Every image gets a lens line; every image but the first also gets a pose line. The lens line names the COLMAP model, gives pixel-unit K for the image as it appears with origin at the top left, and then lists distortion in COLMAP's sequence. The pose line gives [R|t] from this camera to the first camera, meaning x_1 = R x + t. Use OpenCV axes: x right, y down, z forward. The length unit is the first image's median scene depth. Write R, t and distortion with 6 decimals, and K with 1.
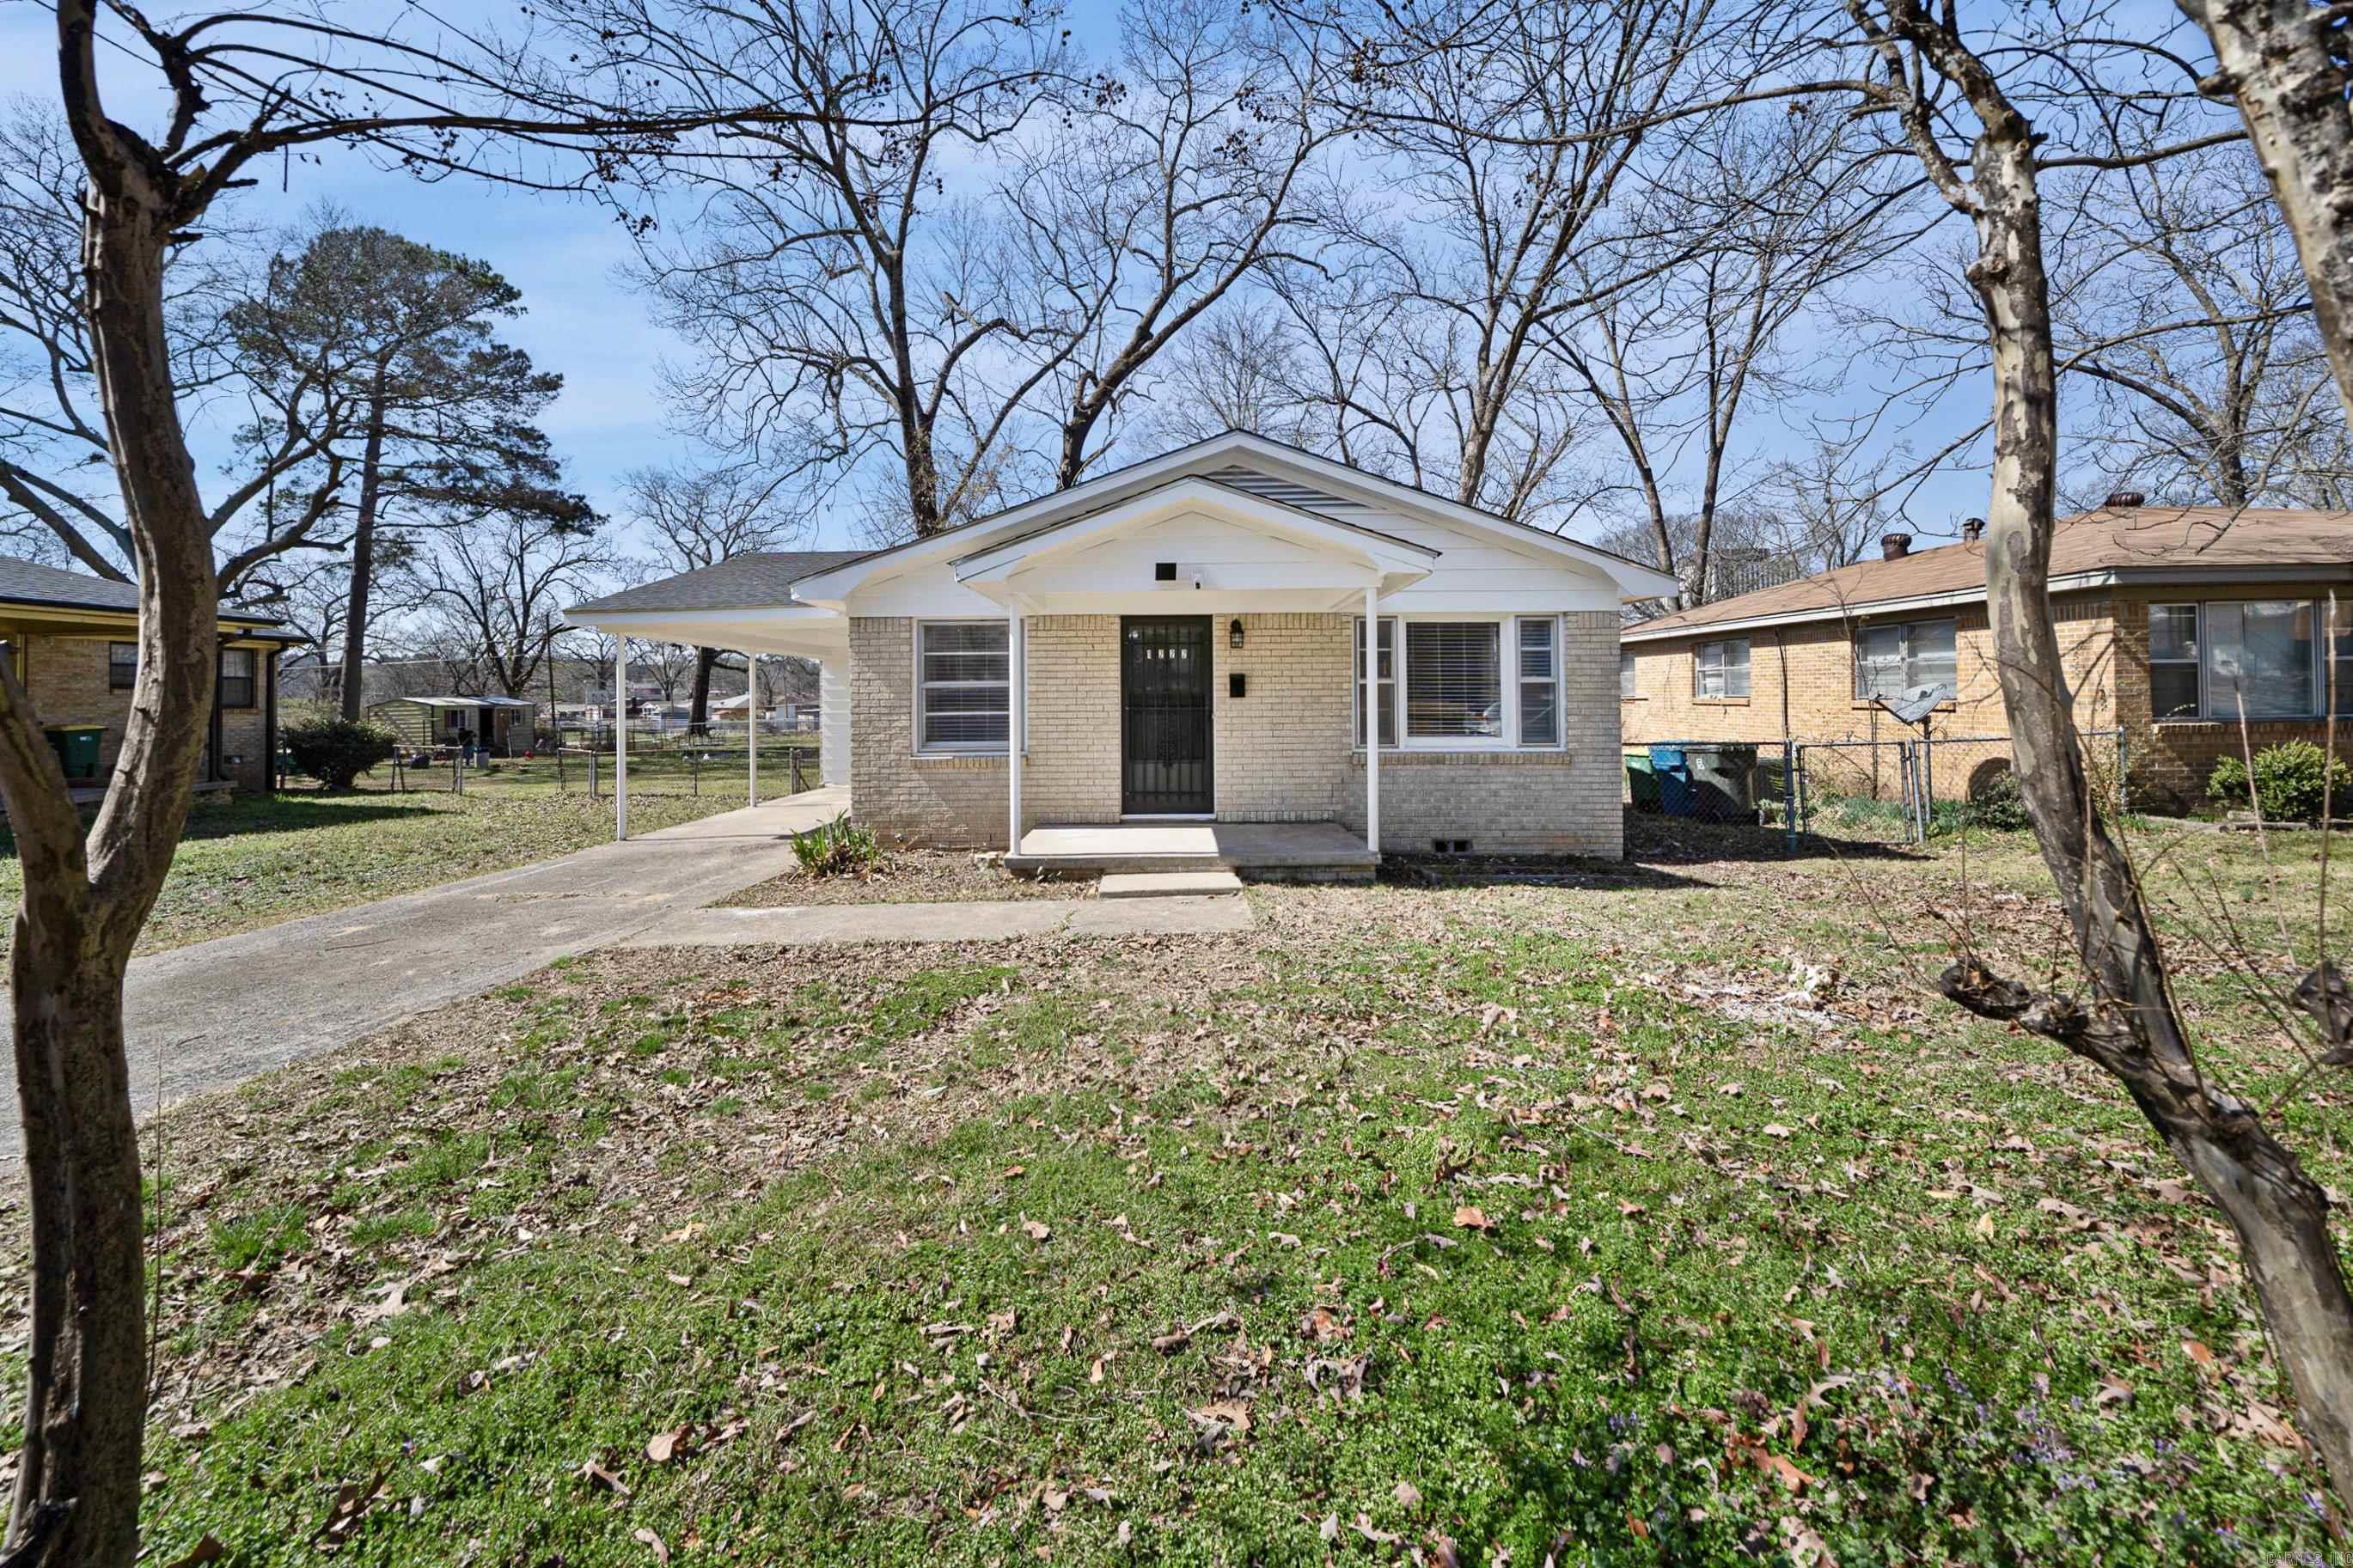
lens RADIAL K [[850.1, 0, 1173.6], [0, 850.1, 763.5], [0, 0, 1]] dist [-0.000992, -0.000179]
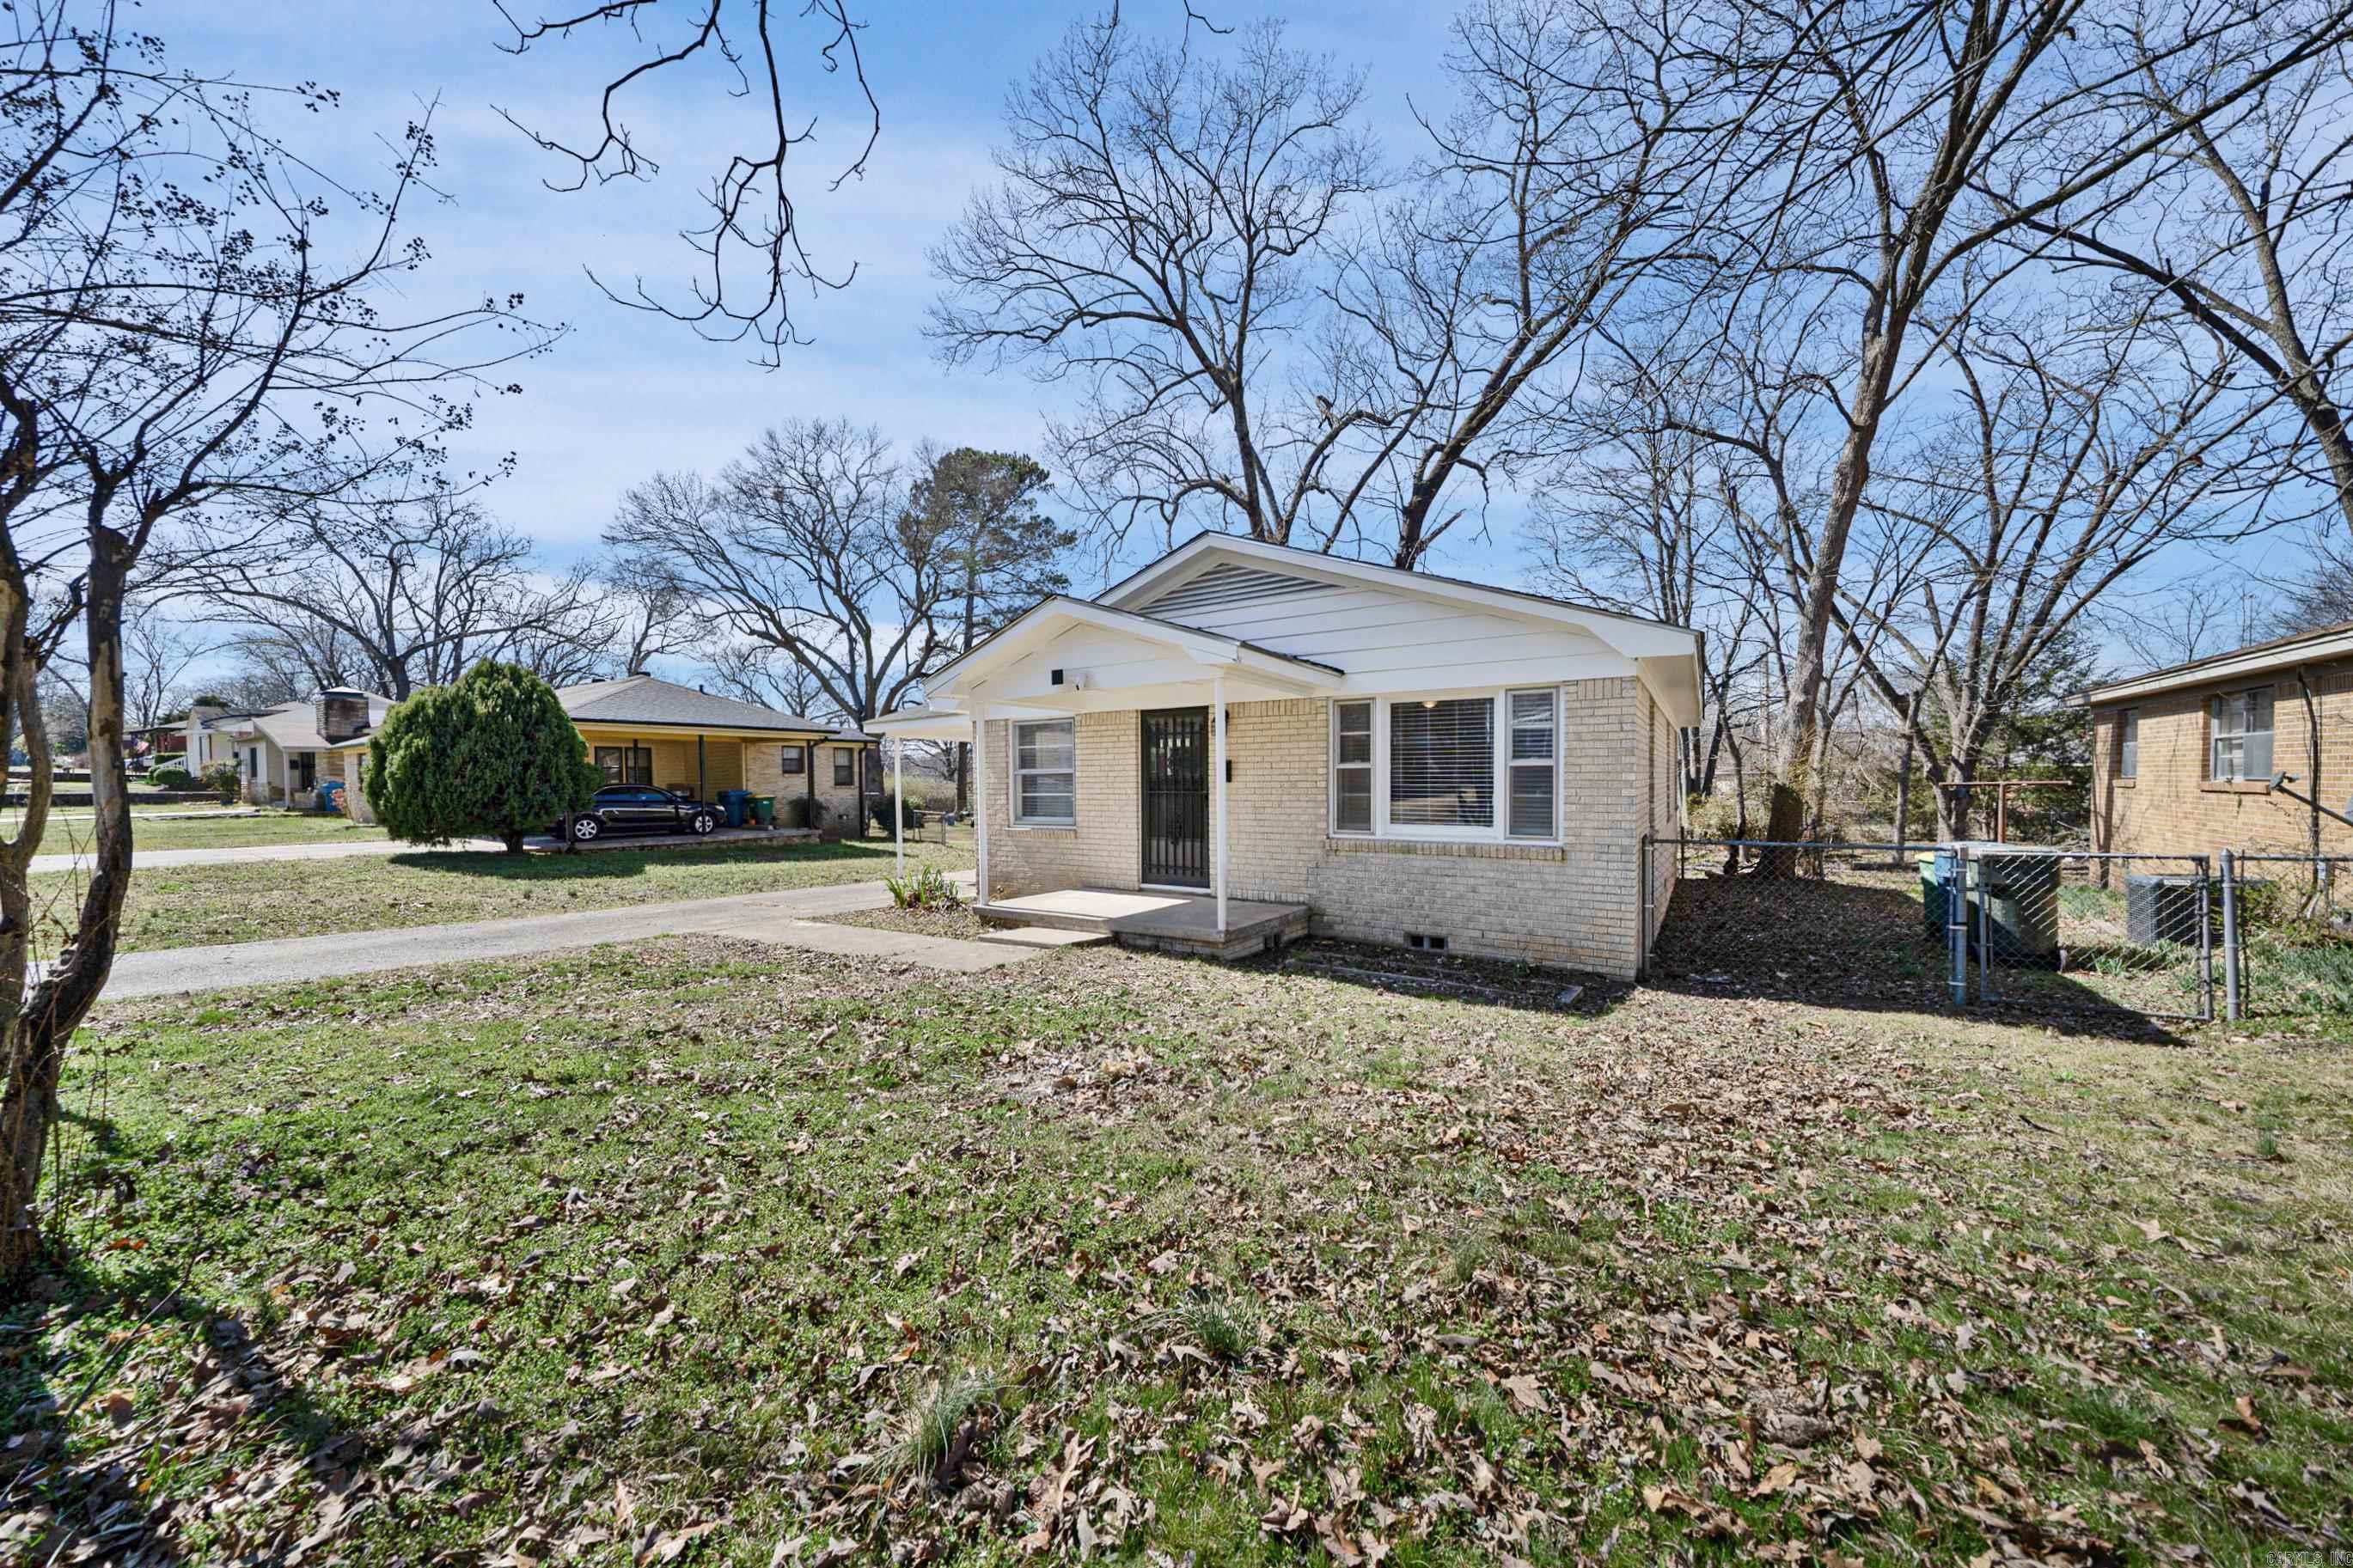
lens RADIAL K [[839.0, 0, 1178.4], [0, 839.0, 863.1], [0, 0, 1]] dist [-0.002350, -0.000332]
pose [[0.828243, 0.055907, -0.557573, 0.676595], [-0.042717, 0.998415, 0.036657, -0.012189], [0.558738, -0.006543, 0.829318, 0.094541]]
